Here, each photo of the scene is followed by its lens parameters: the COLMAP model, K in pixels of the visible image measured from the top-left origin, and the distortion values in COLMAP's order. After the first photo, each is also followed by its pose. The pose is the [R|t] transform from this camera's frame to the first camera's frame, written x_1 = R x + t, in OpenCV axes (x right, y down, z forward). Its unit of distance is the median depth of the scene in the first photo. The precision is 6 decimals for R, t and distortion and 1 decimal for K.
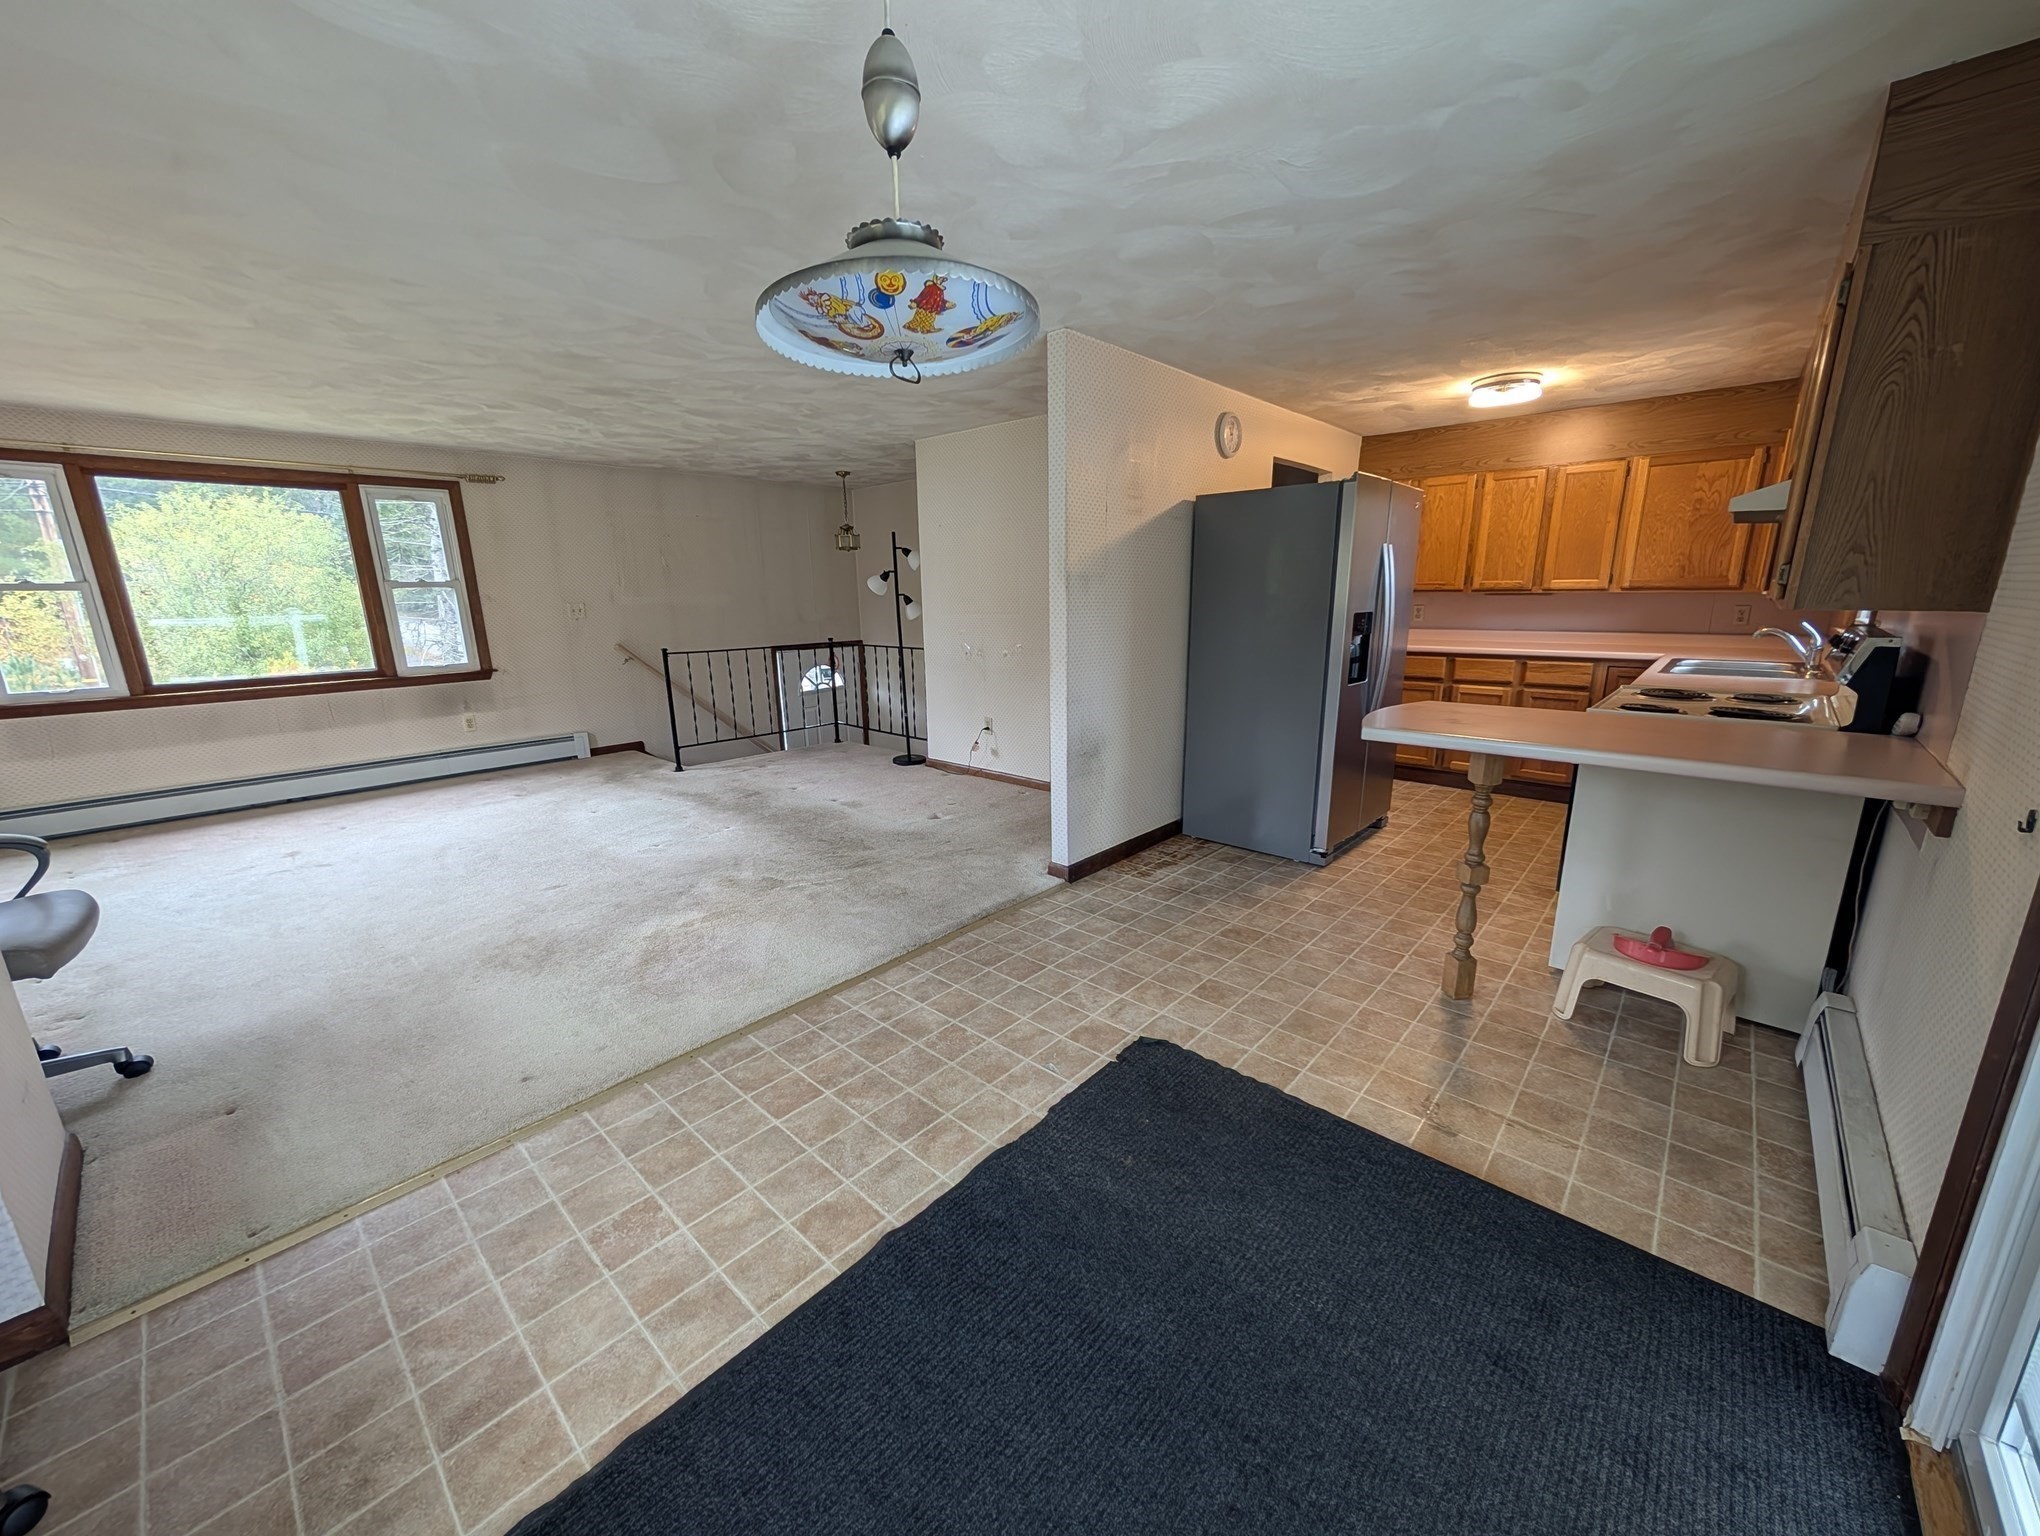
lens RADIAL K [[769.3, 0, 1024.1], [0, 769.3, 767.1], [0, 0, 1]] dist [-0.001274, 0.000923]
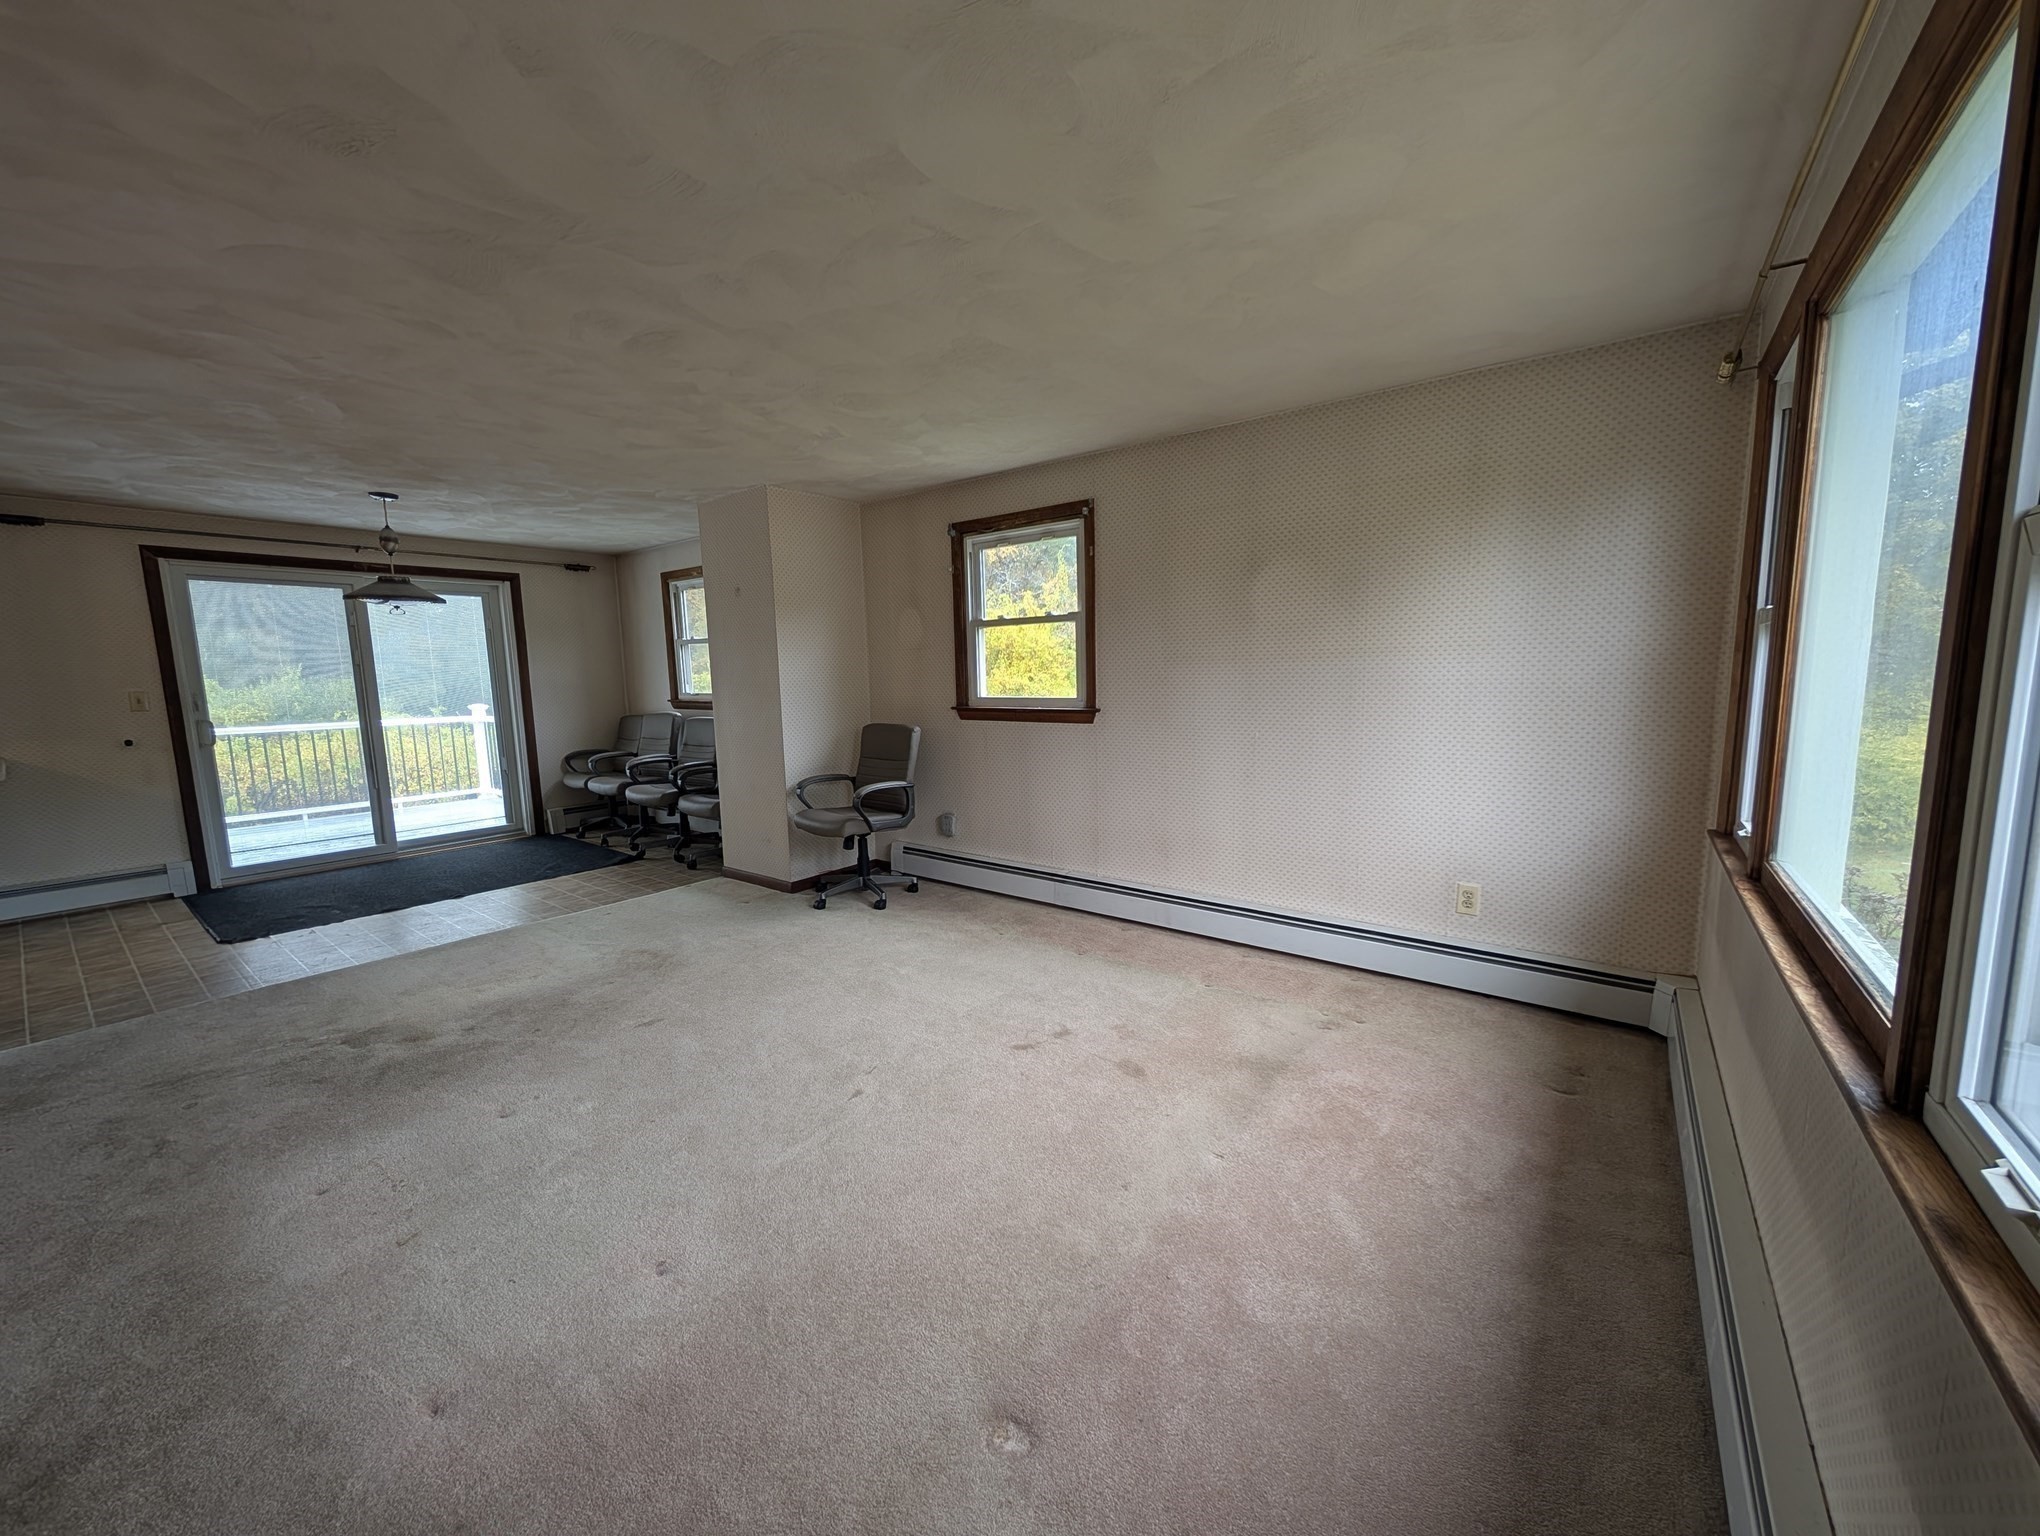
lens RADIAL K [[769.3, 0, 1024.1], [0, 769.3, 770.7], [0, 0, 1]] dist [-0.001274, 0.000923]
pose [[-0.996027, 0.040623, -0.079247, -0.892819], [0.010182, 0.936009, 0.351828, -0.350459], [0.088468, 0.349623, -0.932704, 1.594157]]
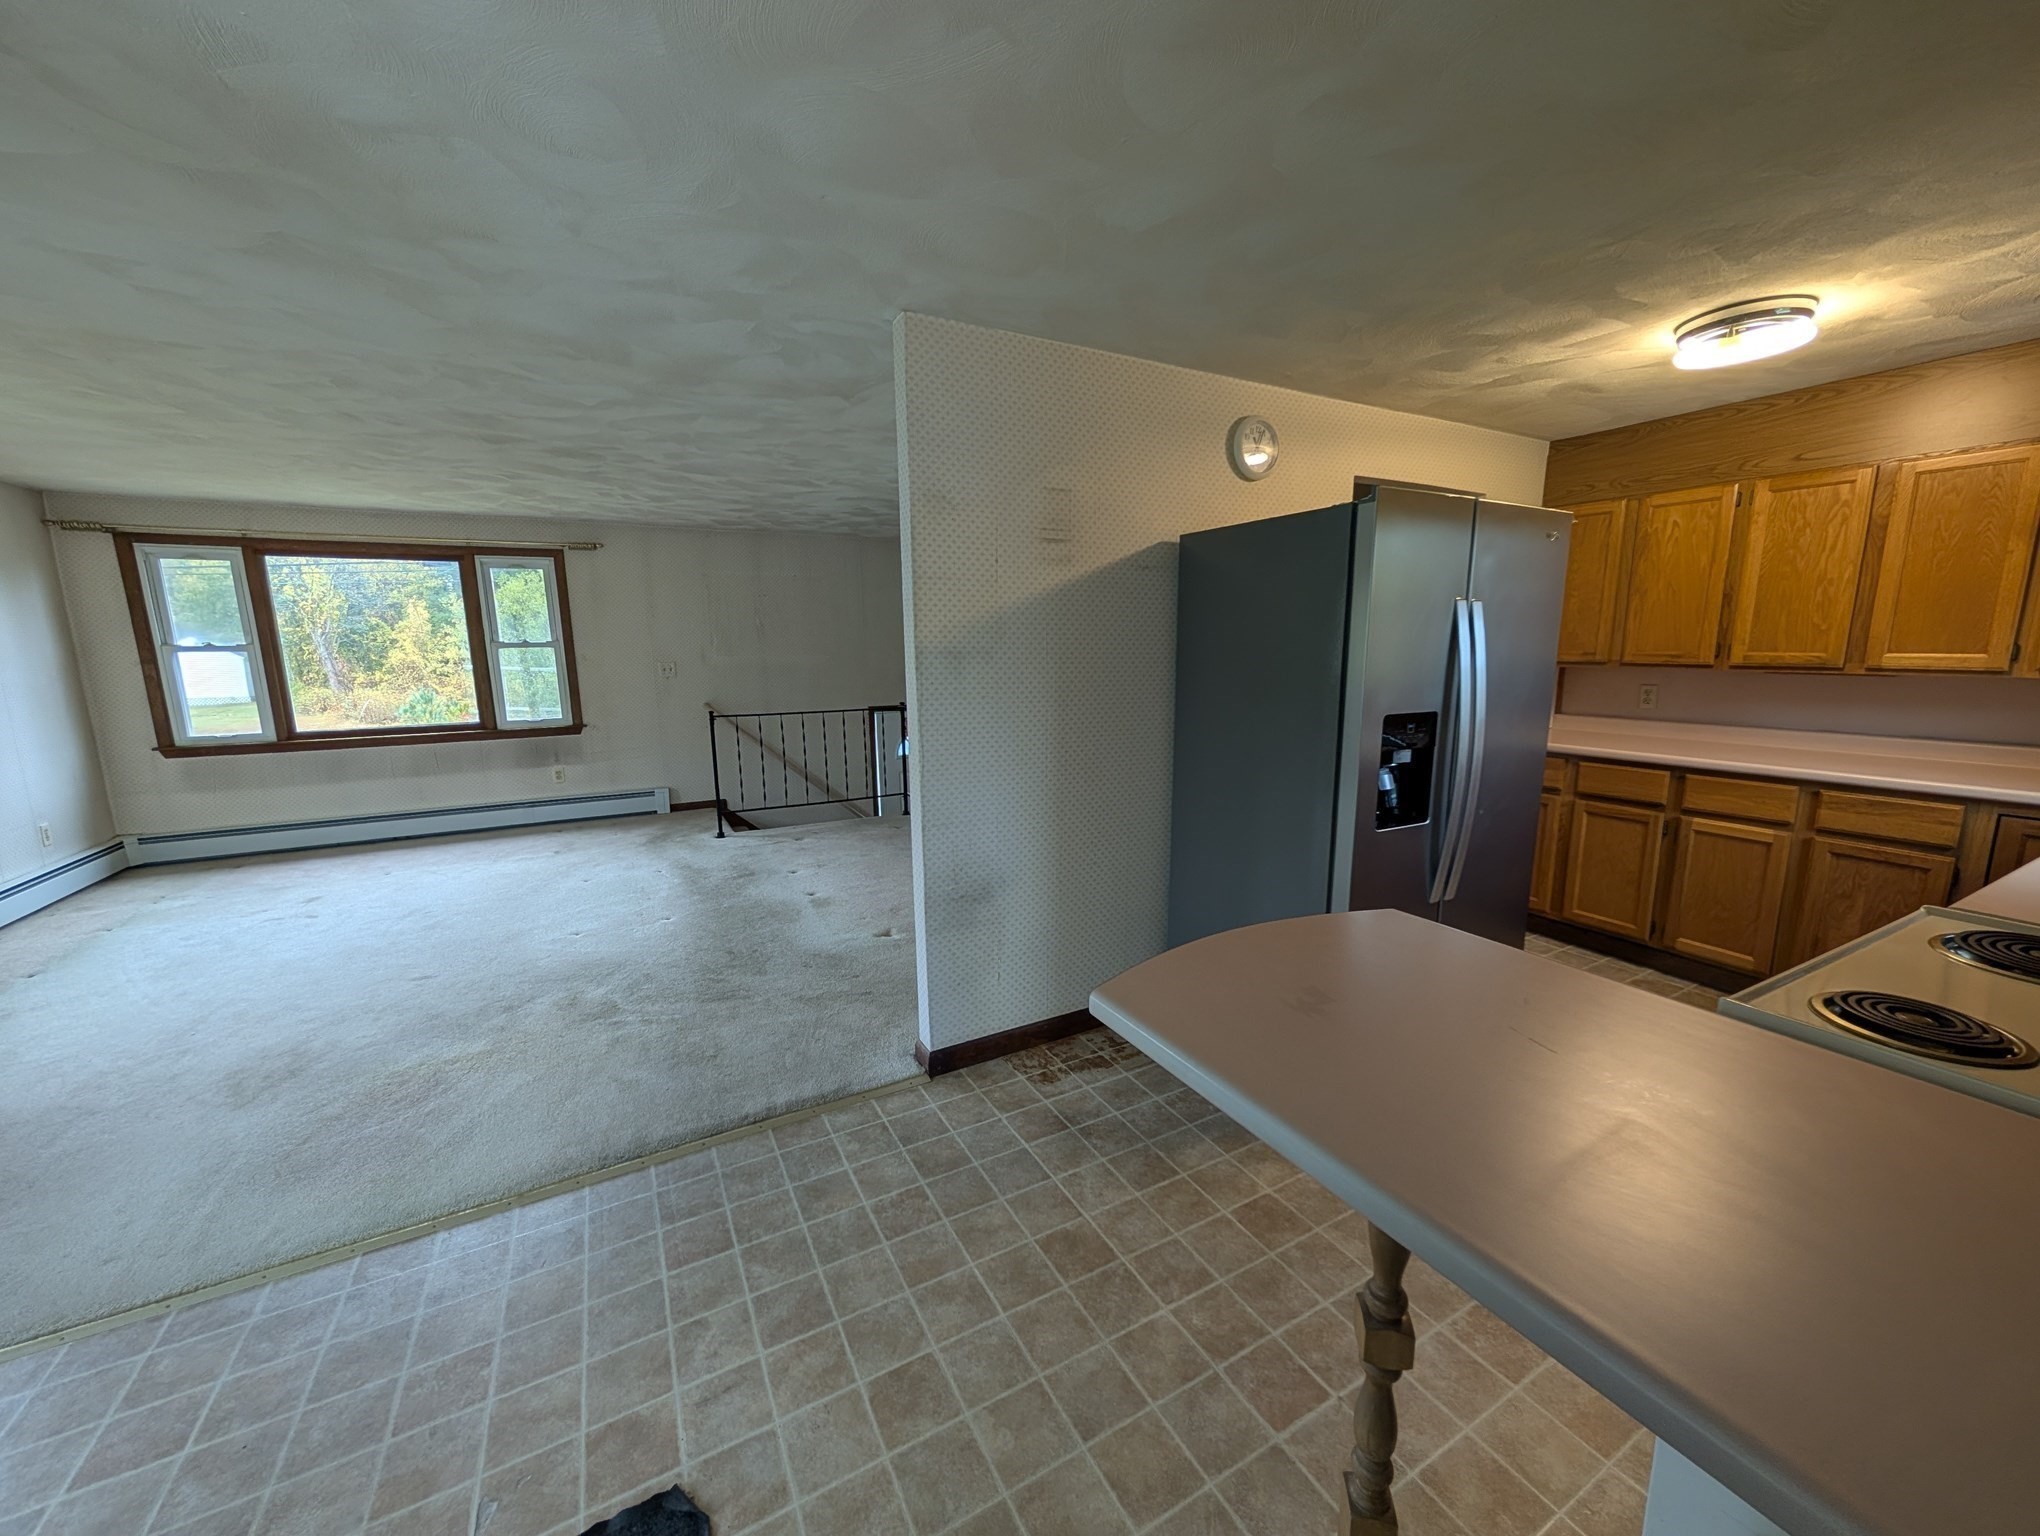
lens RADIAL K [[769.3, 0, 1024.8], [0, 769.3, 768.4], [0, 0, 1]] dist [-0.001274, 0.000923]
pose [[0.945272, 0.057842, -0.321116, 0.334782], [-0.076738, 0.995967, -0.046493, -0.101300], [0.317131, 0.068590, 0.945898, 0.316945]]
